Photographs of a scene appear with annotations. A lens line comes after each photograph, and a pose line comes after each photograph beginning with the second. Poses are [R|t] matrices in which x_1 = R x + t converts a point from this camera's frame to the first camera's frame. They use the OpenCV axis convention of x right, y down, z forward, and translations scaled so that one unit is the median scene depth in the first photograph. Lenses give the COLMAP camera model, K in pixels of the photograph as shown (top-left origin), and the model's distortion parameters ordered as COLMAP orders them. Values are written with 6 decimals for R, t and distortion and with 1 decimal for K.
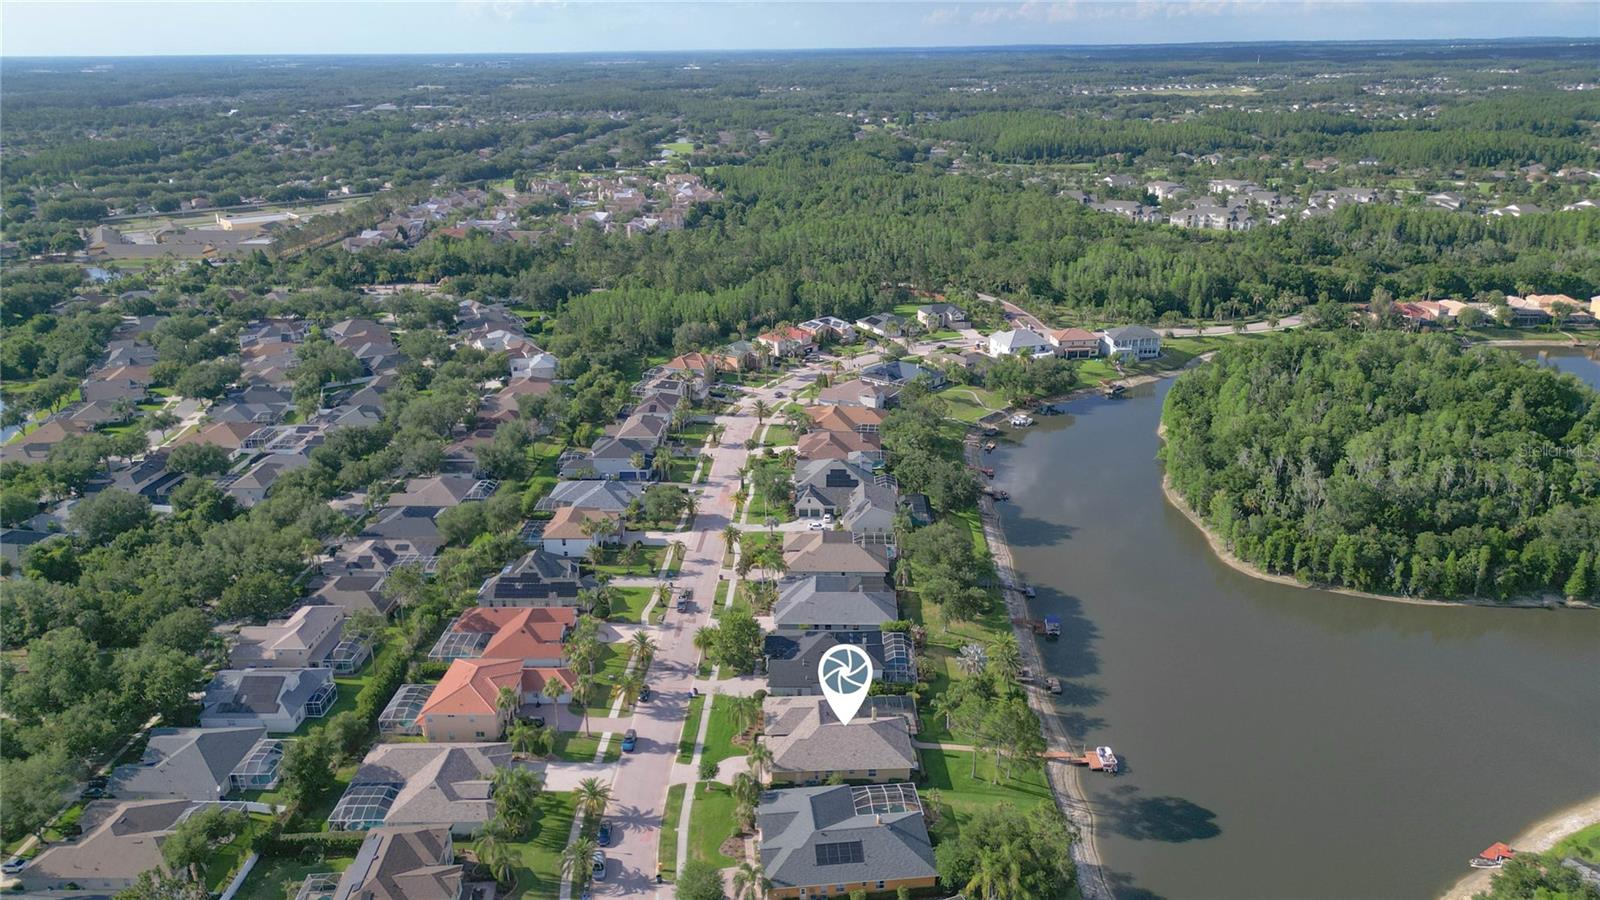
lens RADIAL K [[1123.4, 0, 800.0], [0, 1123.4, 450.0], [0, 0, 1]] dist [0.064331, -0.063738]
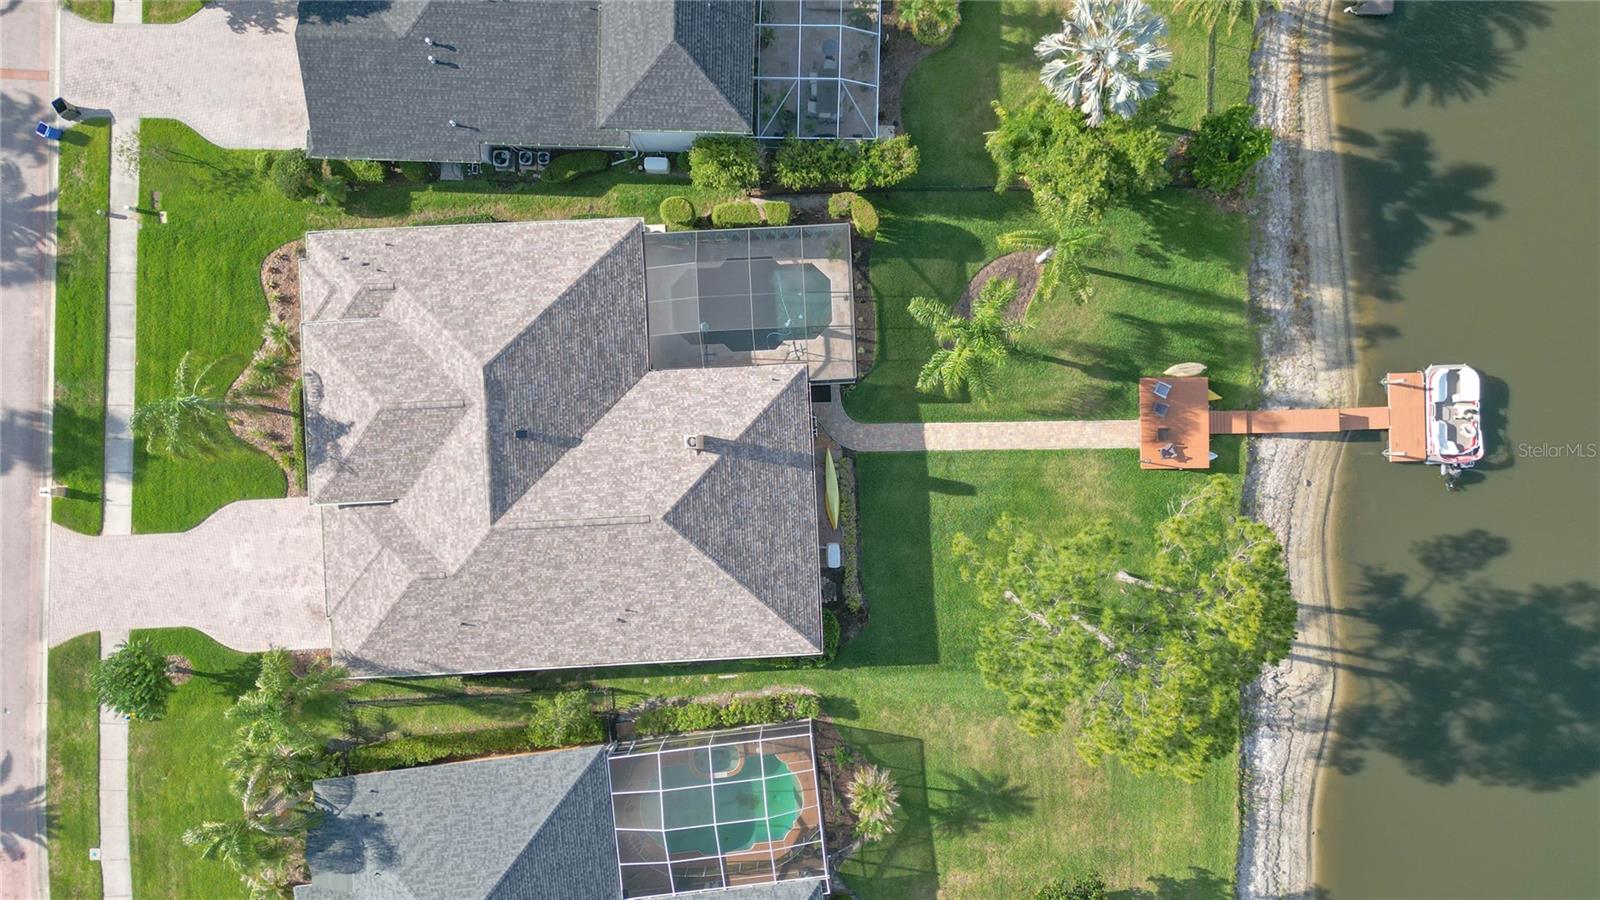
lens RADIAL K [[1123.4, 0, 800.0], [0, 1123.4, 450.0], [0, 0, 1]] dist [0.064331, -0.063738]
pose [[0.999904, -0.011291, 0.008064, 0.066545], [-0.003826, 0.334263, 0.942472, -0.016283], [-0.013337, -0.942412, 0.334188, 0.671877]]
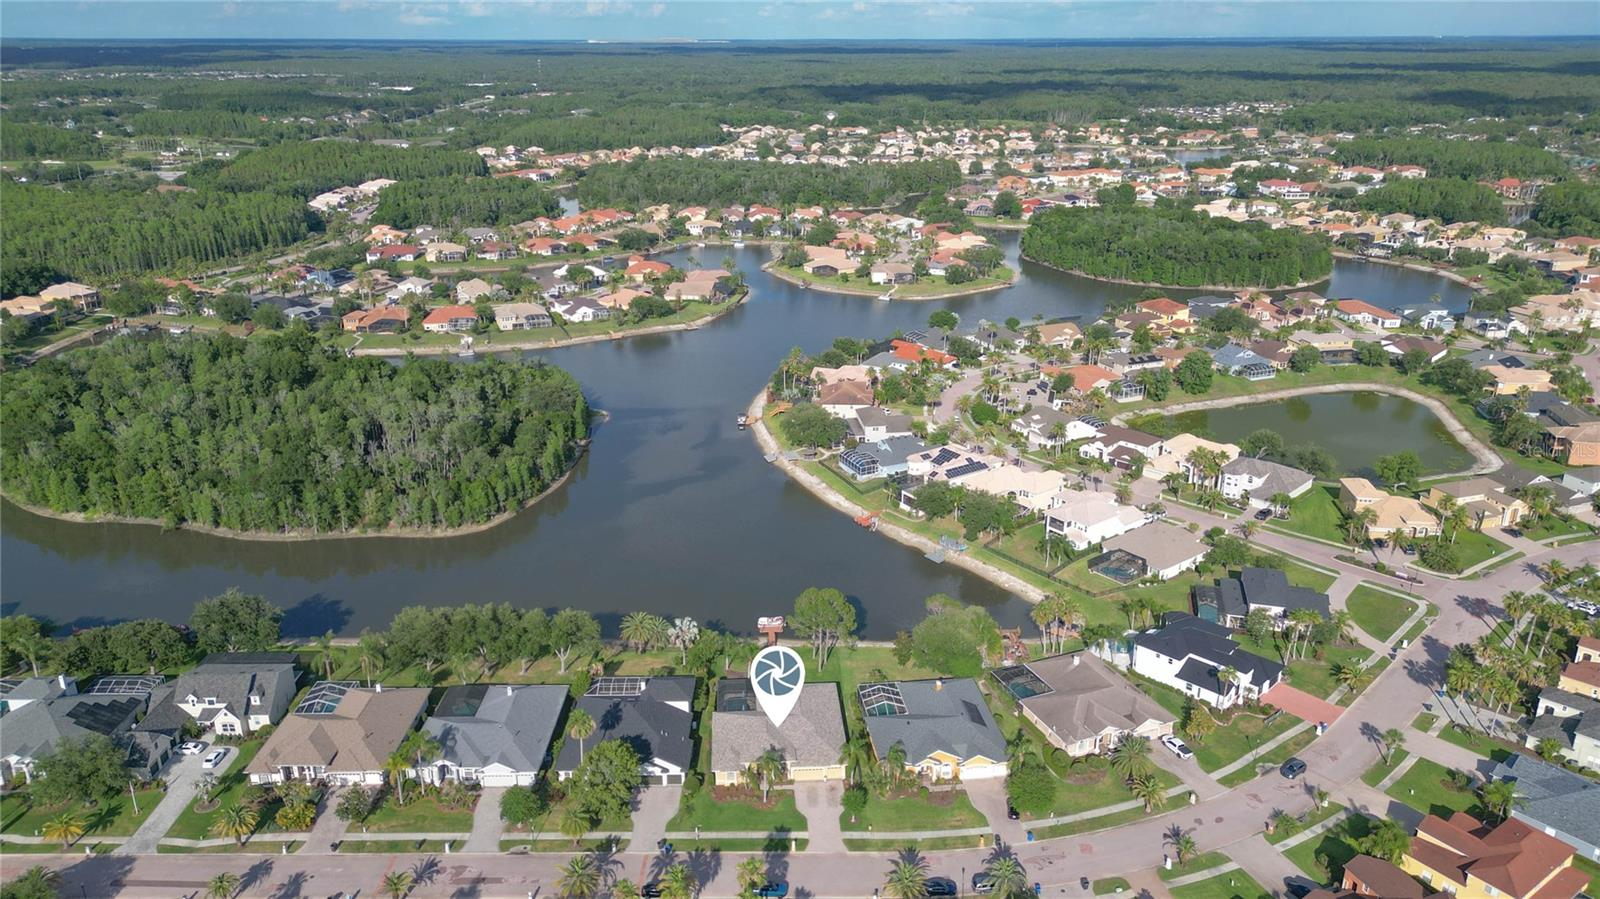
lens RADIAL K [[1115.7, 0, 800.0], [0, 1115.7, 449.5], [0, 0, 1]] dist [0.079484, -0.090283]
pose [[-0.026457, -0.335767, 0.941573, -0.608073], [0.338392, 0.883287, 0.324490, -0.207558], [-0.940633, 0.327206, 0.090252, 0.606136]]
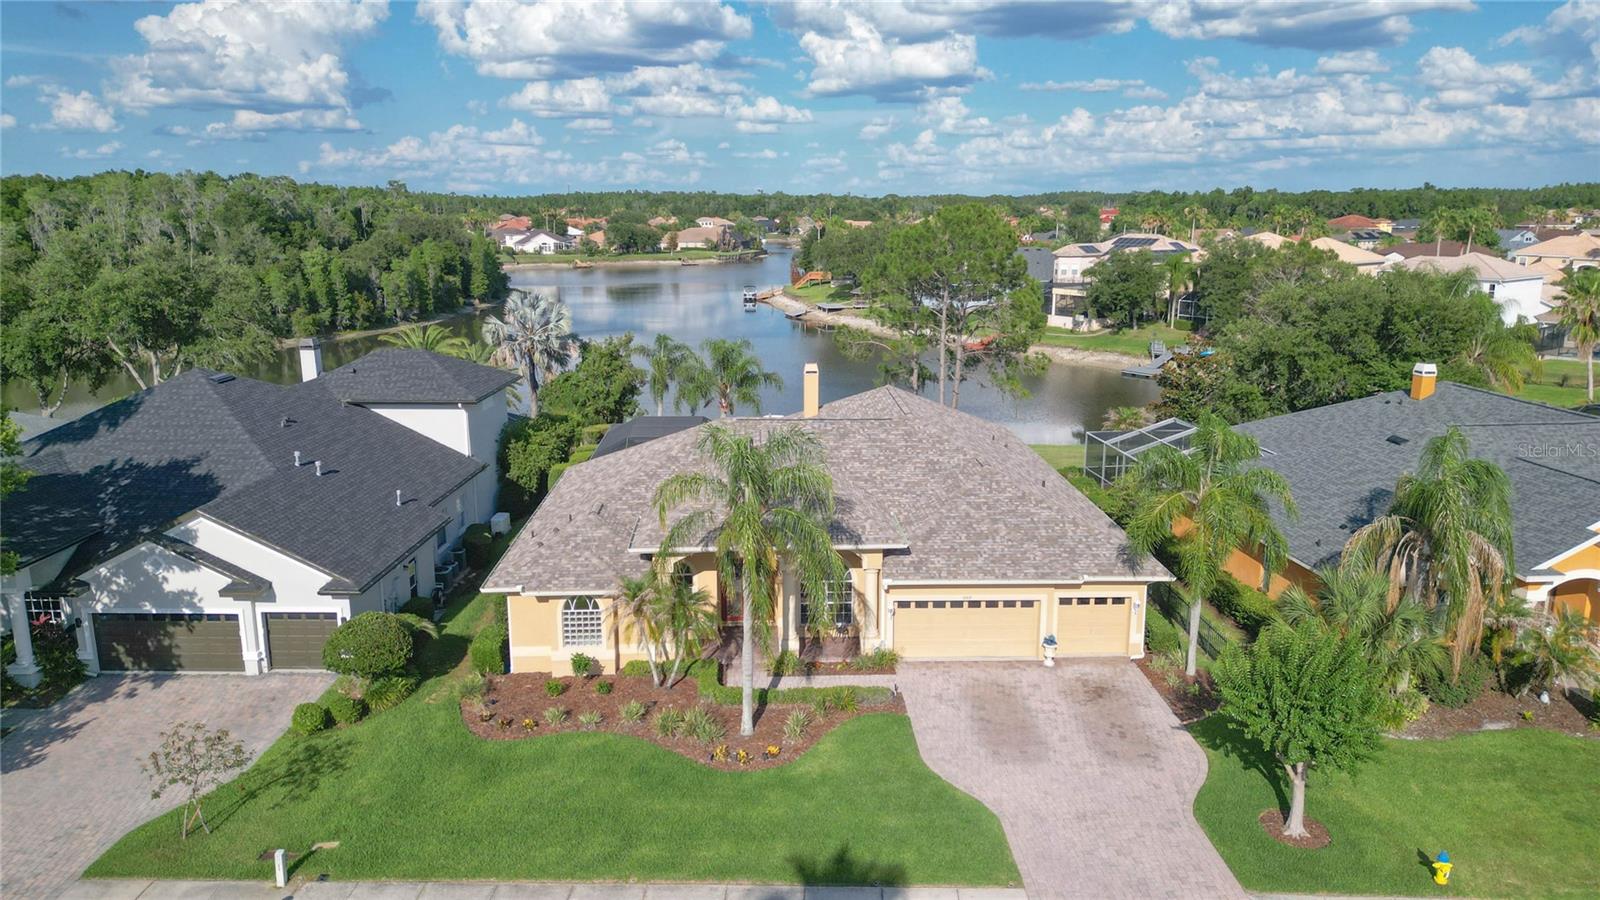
lens RADIAL K [[1123.4, 0, 800.0], [0, 1123.4, 450.0], [0, 0, 1]] dist [0.064331, -0.063738]
pose [[-0.000466, -0.208211, 0.978084, -0.153942], [0.336598, 0.920979, 0.196215, 0.142728], [-0.941648, 0.329312, 0.069654, 0.732575]]
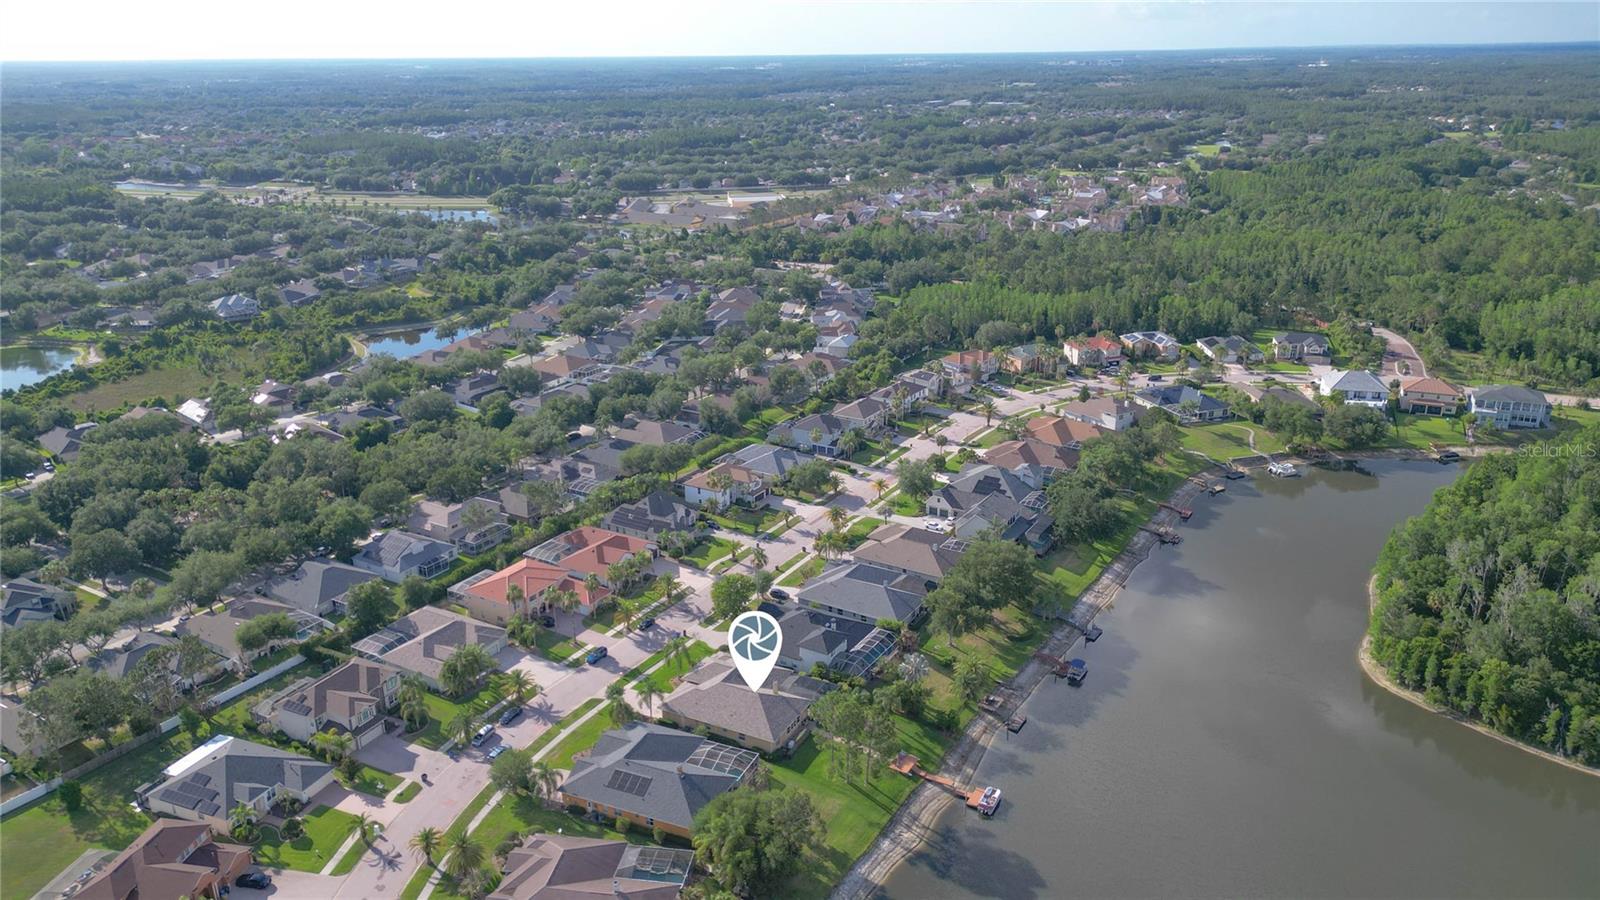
lens RADIAL K [[1115.7, 0, 800.0], [0, 1115.7, 450.0], [0, 0, 1]] dist [0.079484, -0.090283]
pose [[0.870535, 0.167054, -0.462885, 0.394576], [-0.165379, 0.985224, 0.044541, -0.025487], [0.463486, 0.037777, 0.885299, 0.057848]]
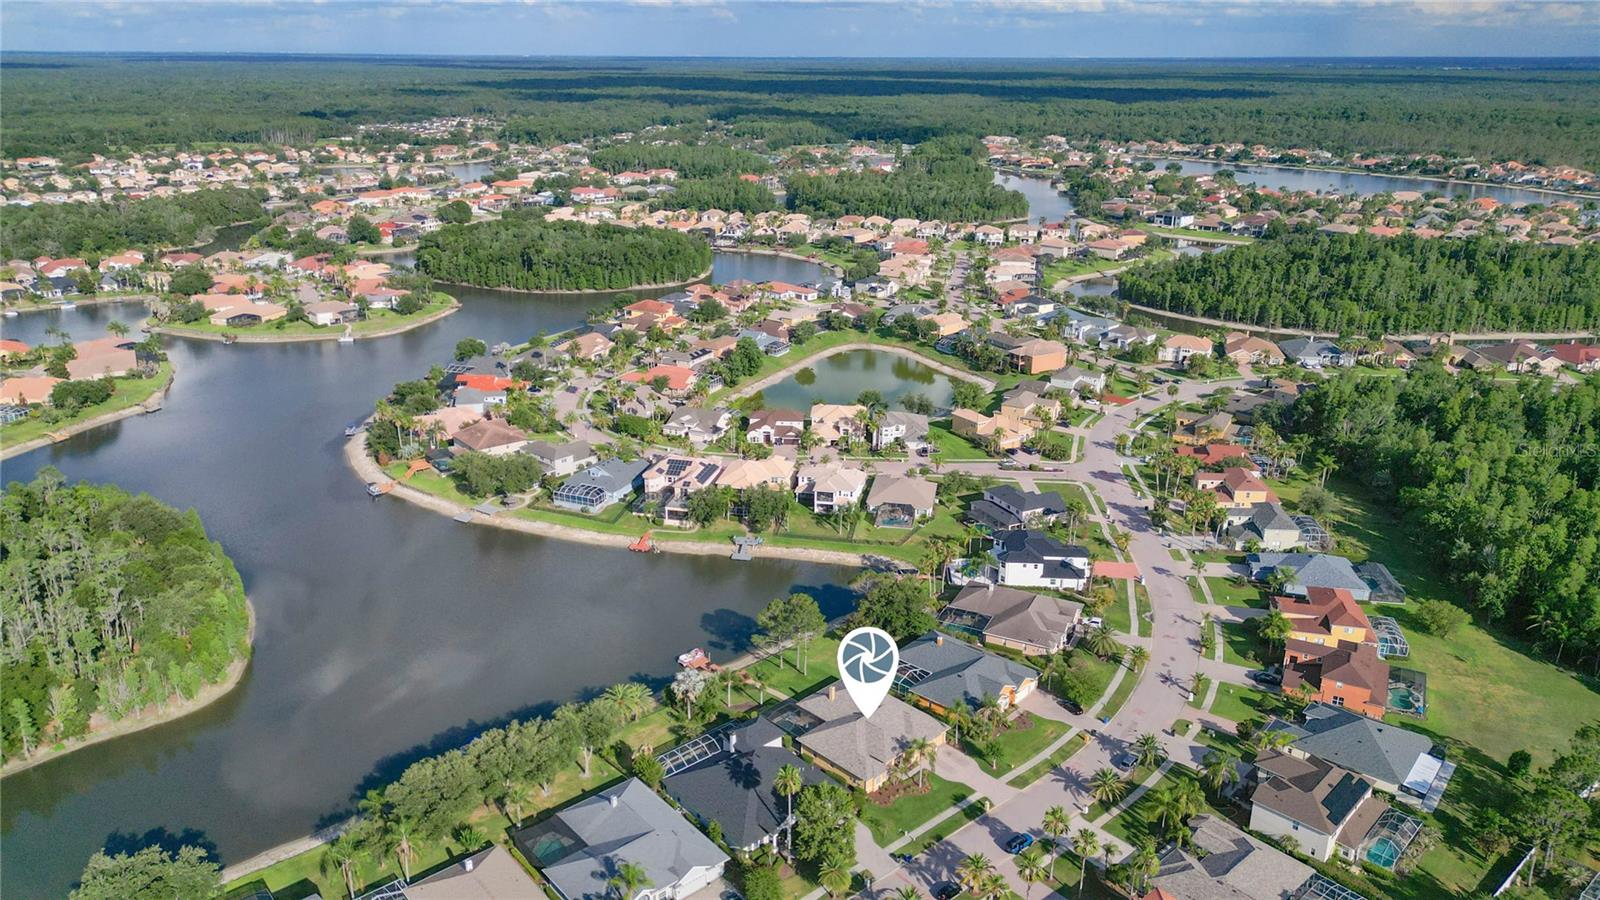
lens RADIAL K [[1115.7, 0, 800.0], [0, 1115.7, 450.0], [0, 0, 1]] dist [0.079484, -0.090283]
pose [[-0.673499, -0.239081, 0.699457, -0.434134], [0.251345, 0.815798, 0.520864, -0.368686], [-0.695144, 0.526606, -0.489347, 1.044881]]
